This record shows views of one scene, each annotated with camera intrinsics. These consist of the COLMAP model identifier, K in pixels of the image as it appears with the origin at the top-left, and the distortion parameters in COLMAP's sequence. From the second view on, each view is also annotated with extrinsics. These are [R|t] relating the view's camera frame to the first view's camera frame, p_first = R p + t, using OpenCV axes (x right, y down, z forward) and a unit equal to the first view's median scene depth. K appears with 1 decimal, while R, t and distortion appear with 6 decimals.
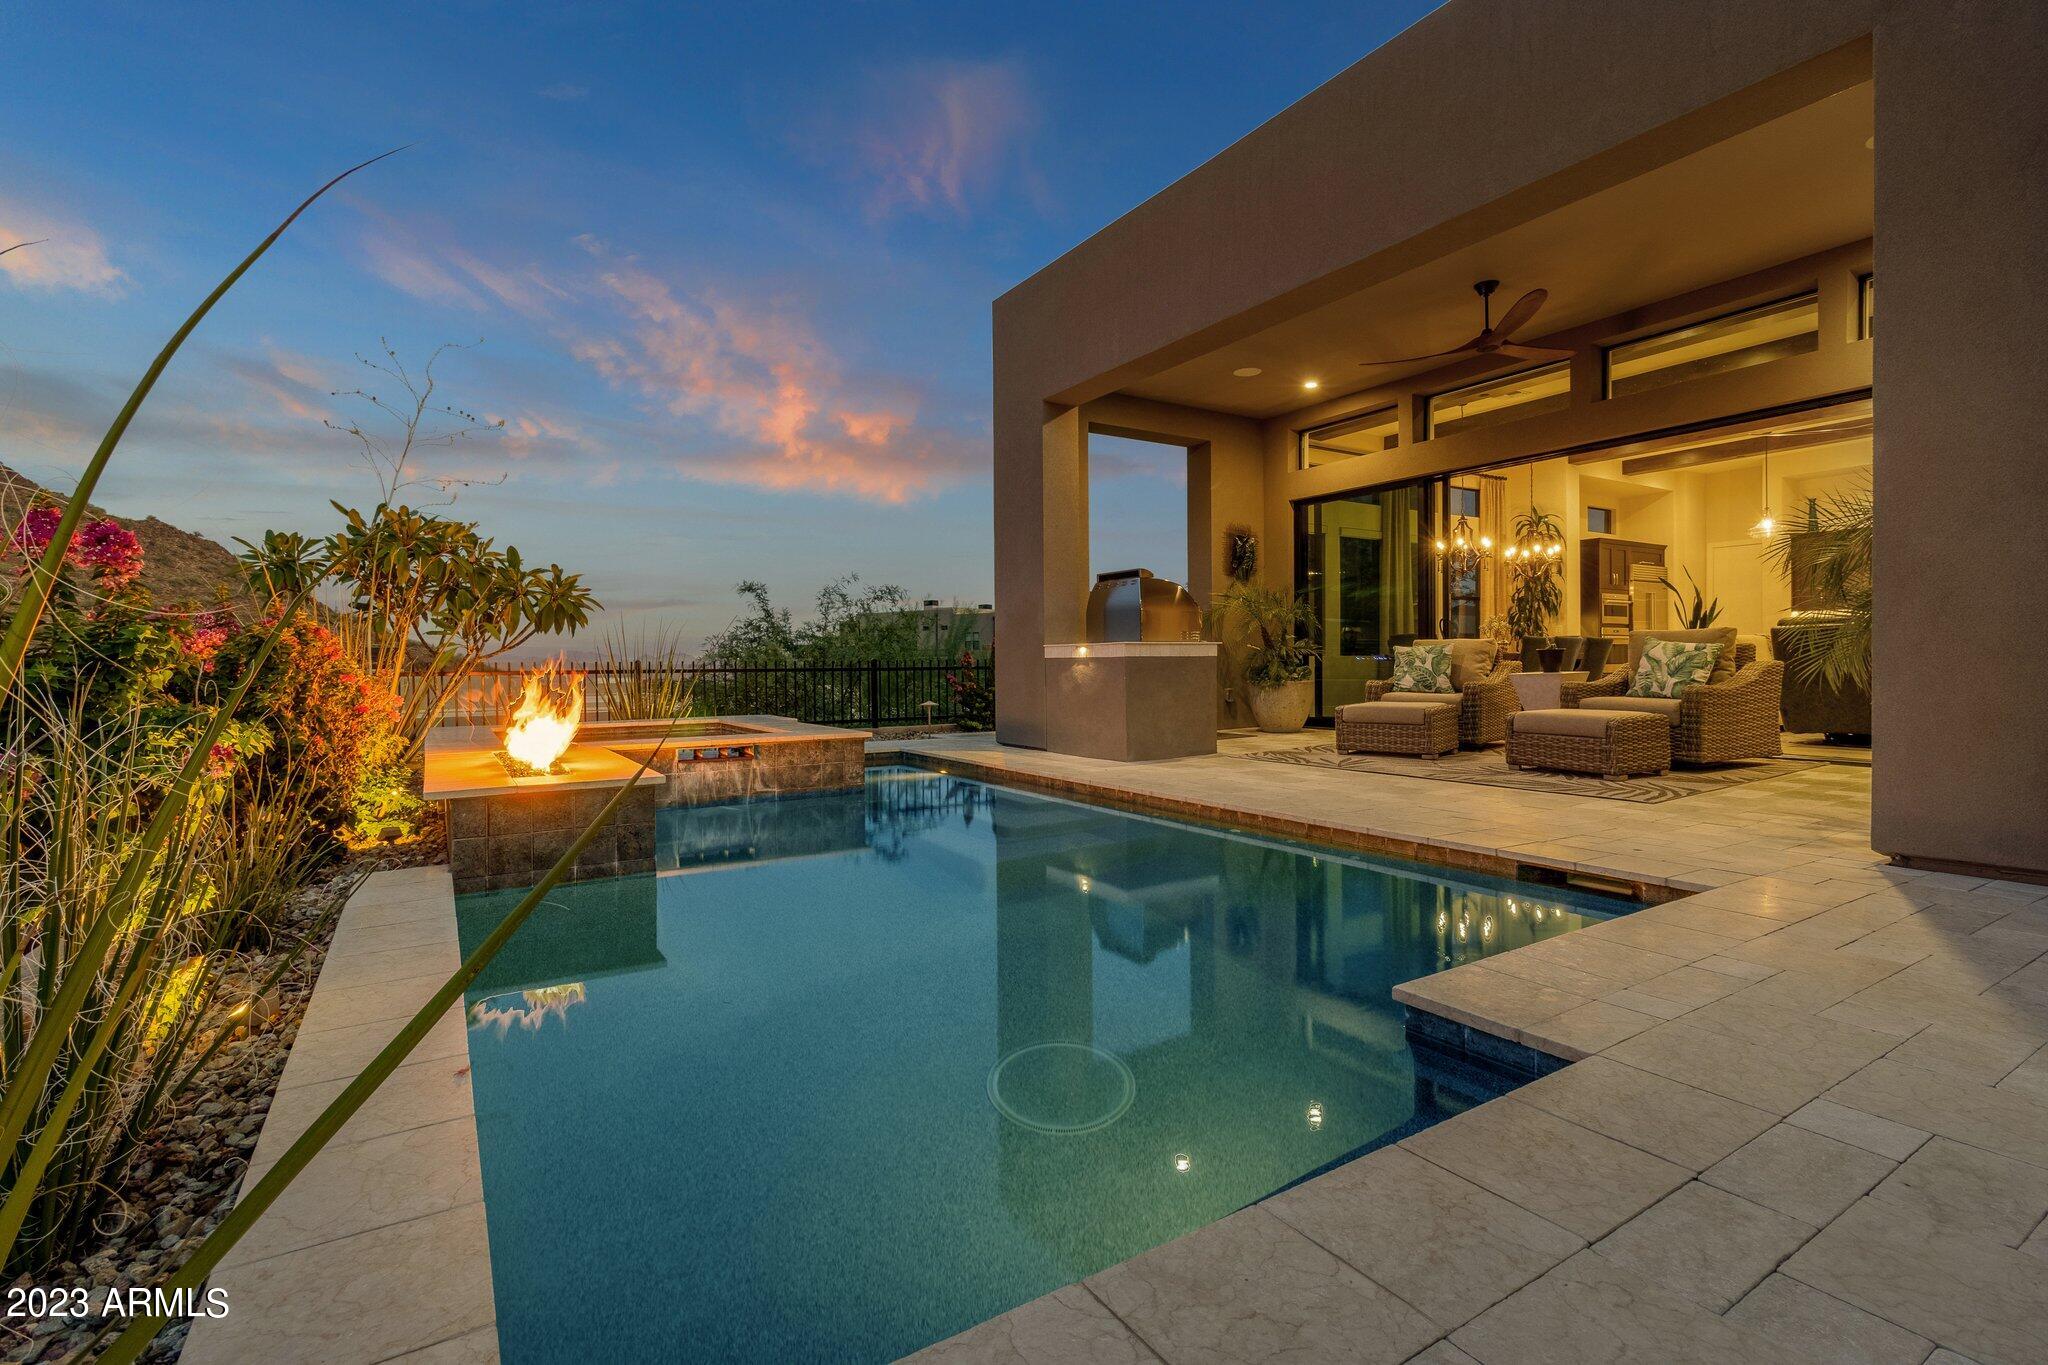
lens RADIAL K [[934.7, 0, 1031.0], [0, 934.7, 674.8], [0, 0, 1]] dist [0.003077, -0.000255]
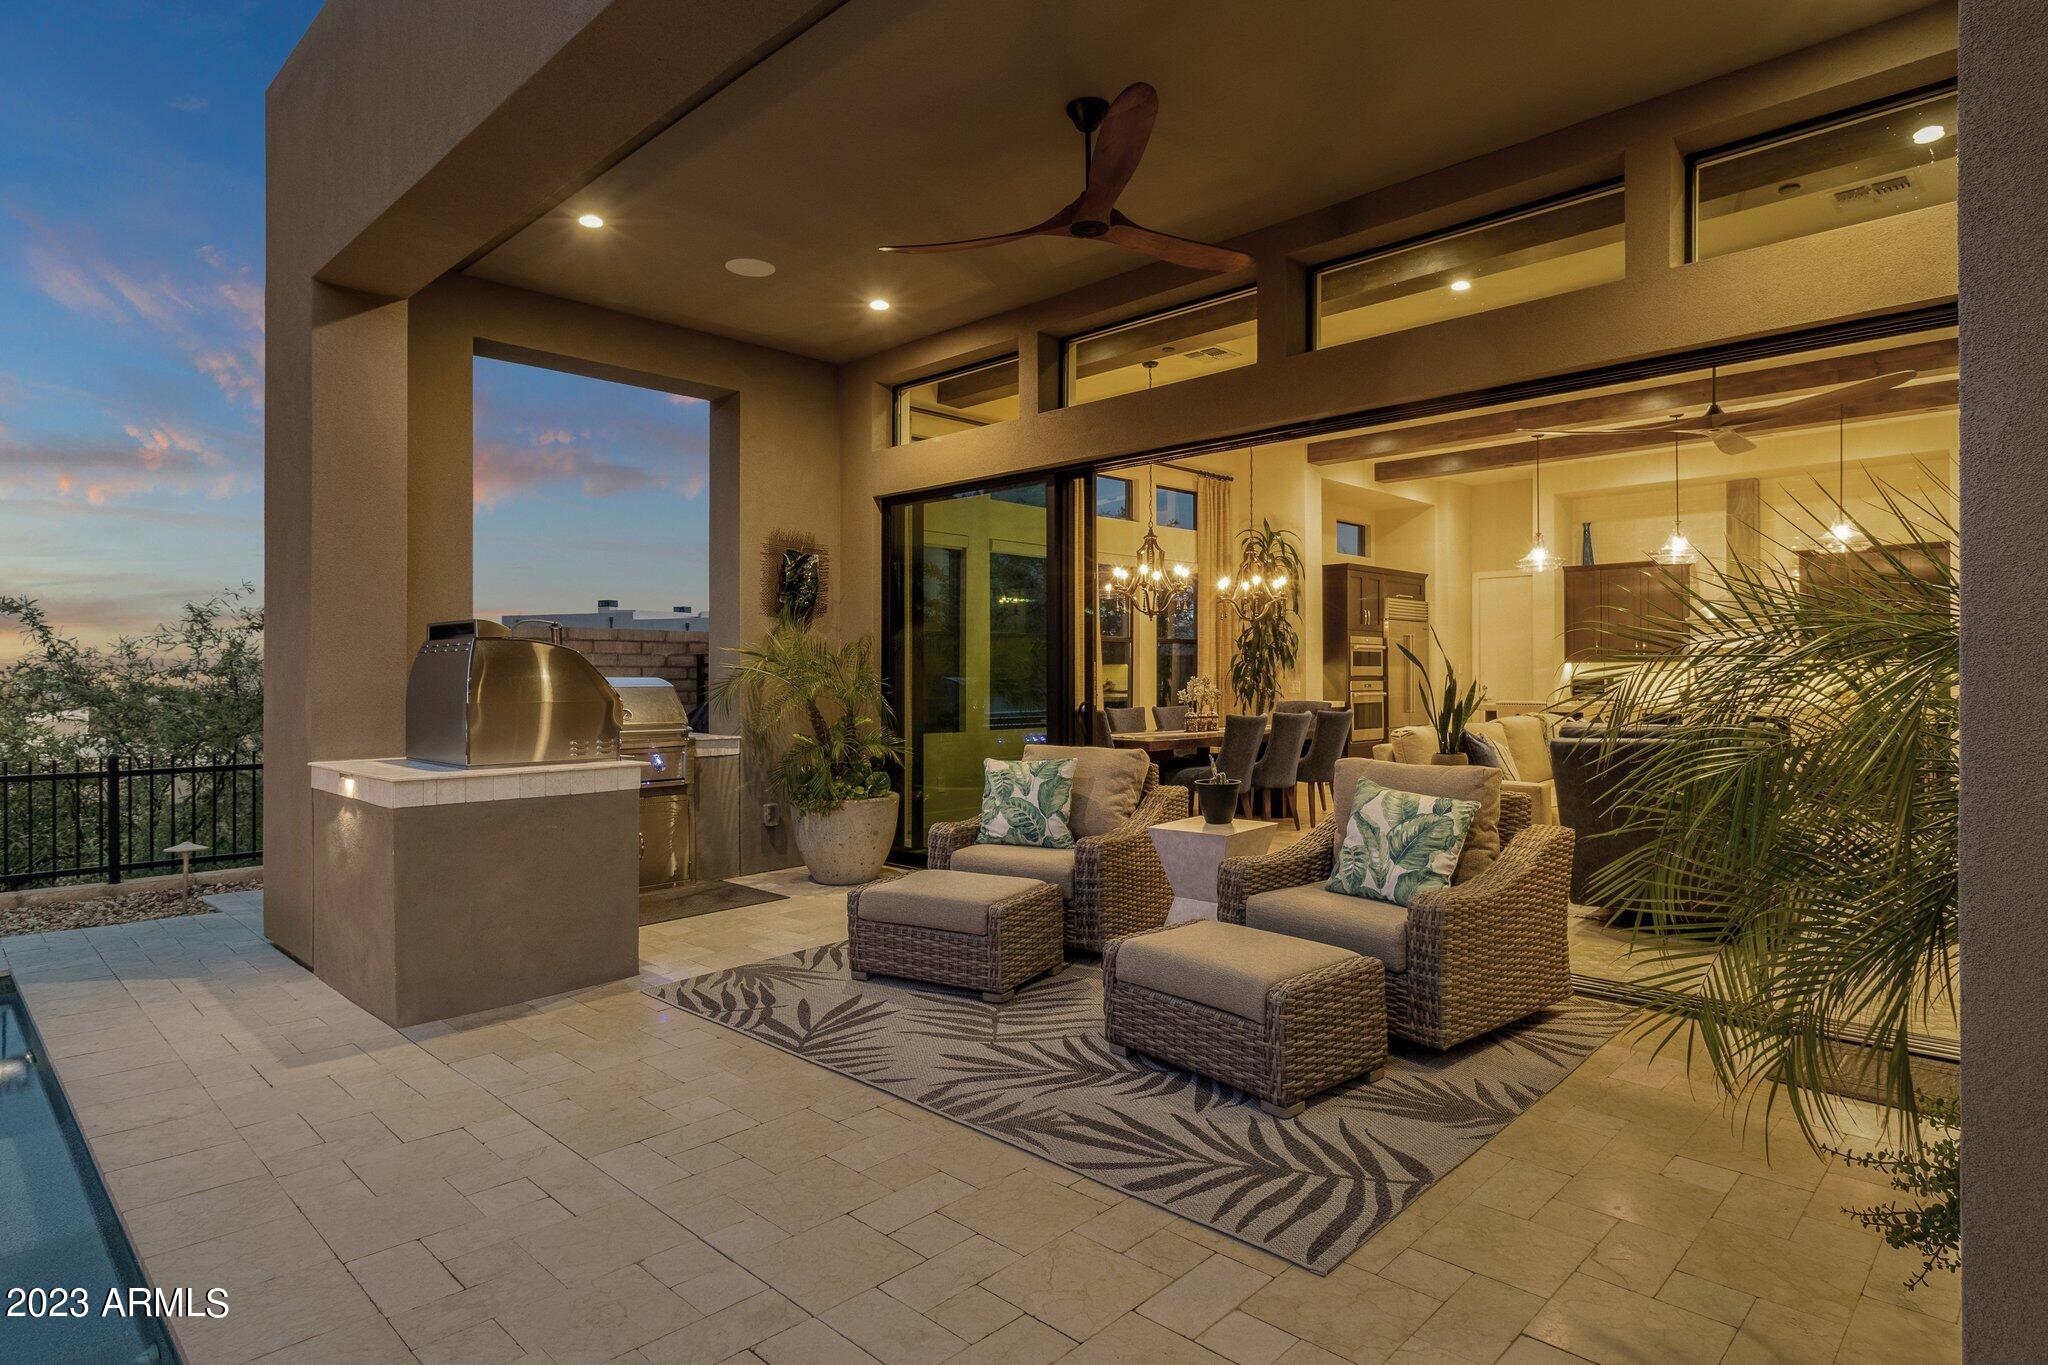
lens RADIAL K [[1104.2, 0, 1028.0], [0, 1104.2, 678.1], [0, 0, 1]] dist [0.000890, -0.000238]
pose [[0.972031, 0.006228, 0.234768, 0.205322], [-0.003642, 0.999928, -0.011449, -0.058682], [-0.234822, 0.010273, 0.971984, 0.269488]]
